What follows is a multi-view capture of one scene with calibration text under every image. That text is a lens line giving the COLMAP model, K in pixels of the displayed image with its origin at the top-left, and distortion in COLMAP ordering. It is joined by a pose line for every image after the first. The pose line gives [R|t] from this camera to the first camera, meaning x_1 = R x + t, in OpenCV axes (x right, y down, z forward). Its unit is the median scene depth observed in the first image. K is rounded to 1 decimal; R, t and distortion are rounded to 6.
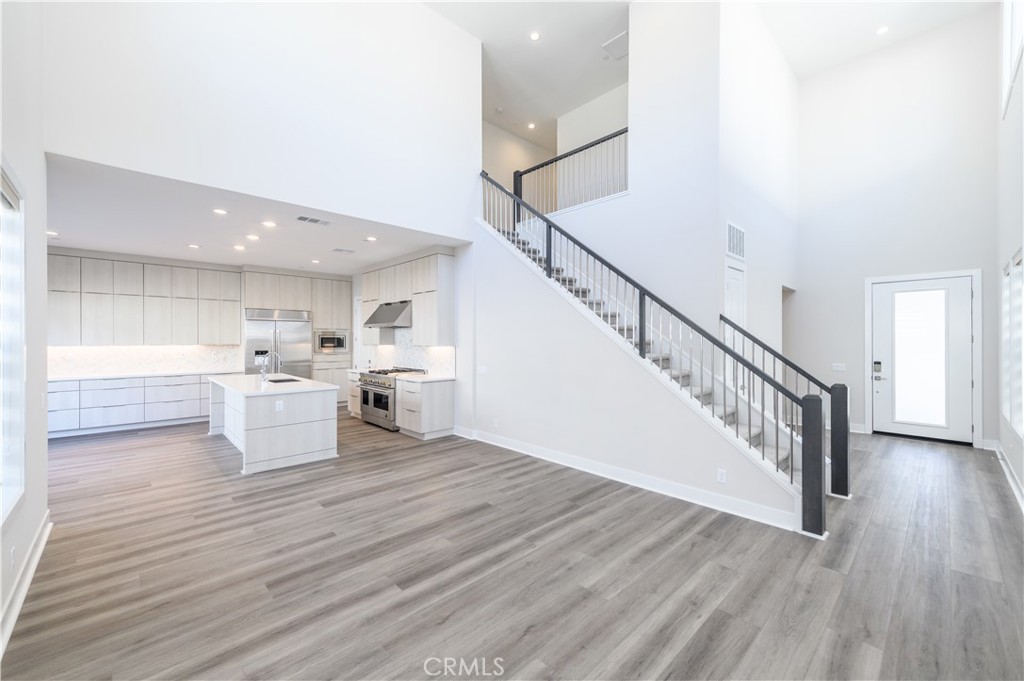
lens RADIAL K [[403.7, 0, 511.7], [0, 403.7, 338.8], [0, 0, 1]] dist [0.004274, -0.000648]
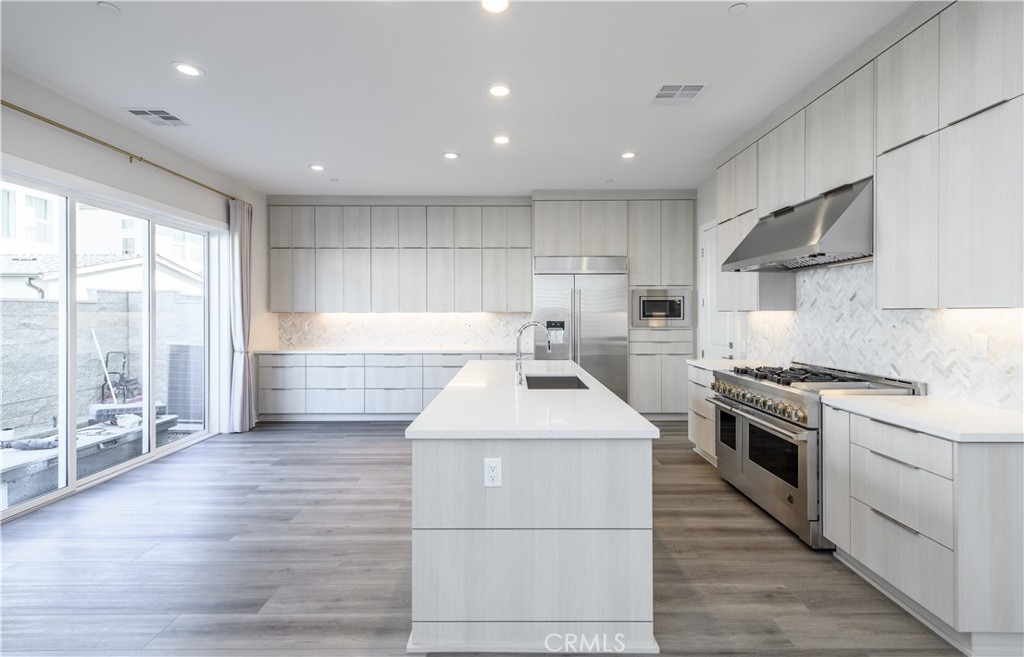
lens RADIAL K [[444.1, 0, 515.5], [0, 444.1, 319.2], [0, 0, 1]] dist [0.001370, 0.000323]
pose [[0.726118, 0.006704, -0.687538, -0.322877], [0.003548, 0.999903, 0.013498, 0.029916], [0.687561, -0.012241, 0.726023, 0.802925]]
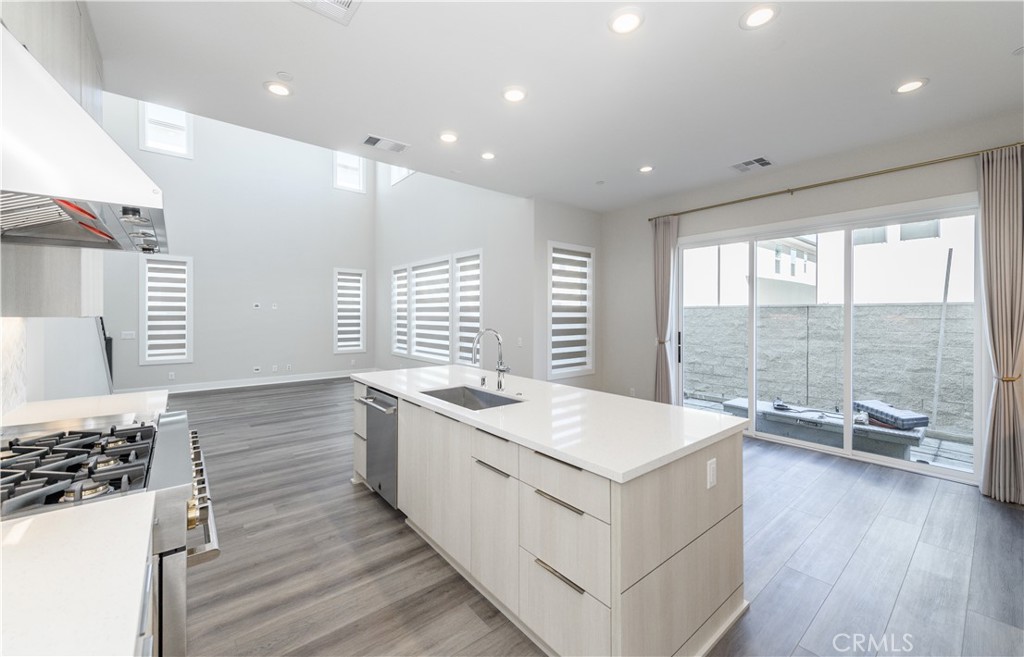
lens RADIAL K [[404.9, 0, 515.5], [0, 404.9, 315.2], [0, 0, 1]] dist [-0.000371, -0.000184]
pose [[-0.998068, -0.003193, 0.062041, -0.877778], [-0.002907, 0.999985, 0.004700, 0.018306], [-0.062055, 0.004510, -0.998063, 1.957240]]
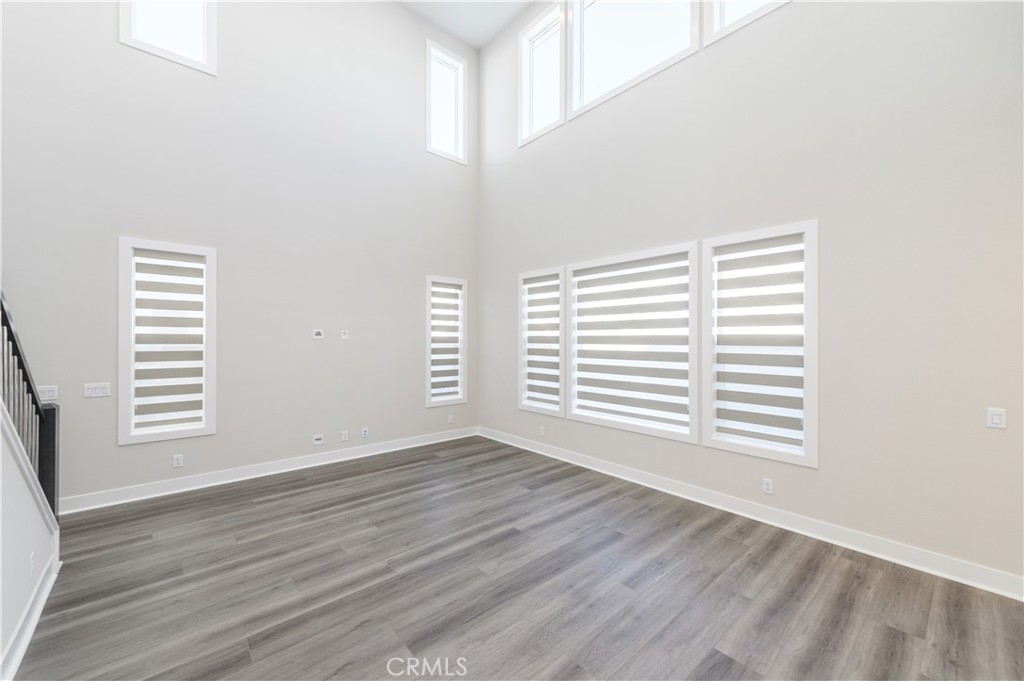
lens RADIAL K [[403.7, 0, 511.7], [0, 403.7, 338.8], [0, 0, 1]] dist [0.004274, -0.000648]
pose [[-0.999011, -0.001820, 0.044429, -0.178209], [-0.001892, 0.999997, -0.001573, 0.002321], [-0.044426, -0.001656, -0.999011, 1.286407]]
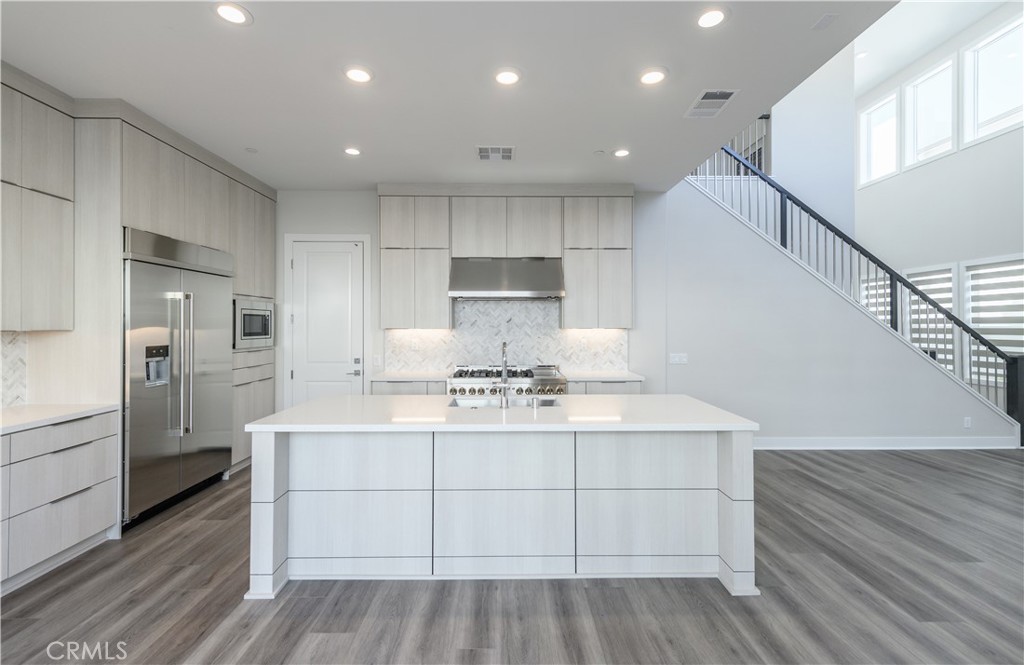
lens RADIAL K [[458.0, 0, 509.5], [0, 458.0, 321.5], [0, 0, 1]] dist [0.021433, -0.009454]
pose [[0.681147, 0.006801, 0.732115, -1.300194], [-0.000094, 0.999958, -0.009202, 0.019809], [-0.732147, 0.006199, 0.681118, 0.867730]]
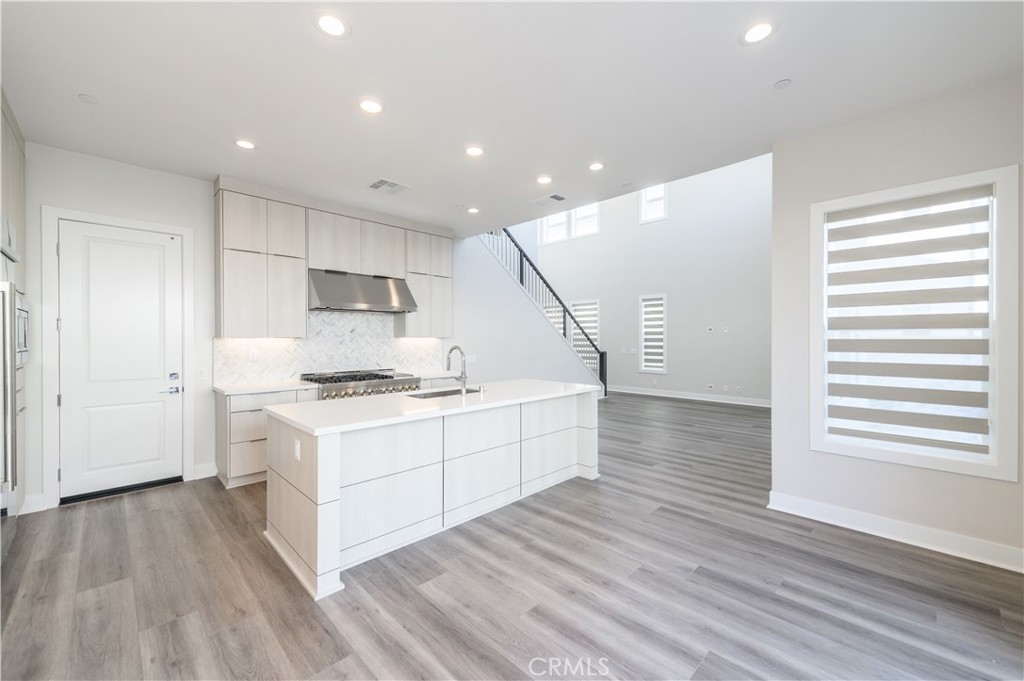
lens RADIAL K [[403.7, 0, 511.7], [0, 403.7, 338.8], [0, 0, 1]] dist [0.004274, -0.000648]
pose [[-0.020848, -0.002453, 0.999780, -1.603553], [0.000696, 0.999997, 0.002468, 0.027694], [-0.999782, 0.000747, -0.020846, 1.249761]]
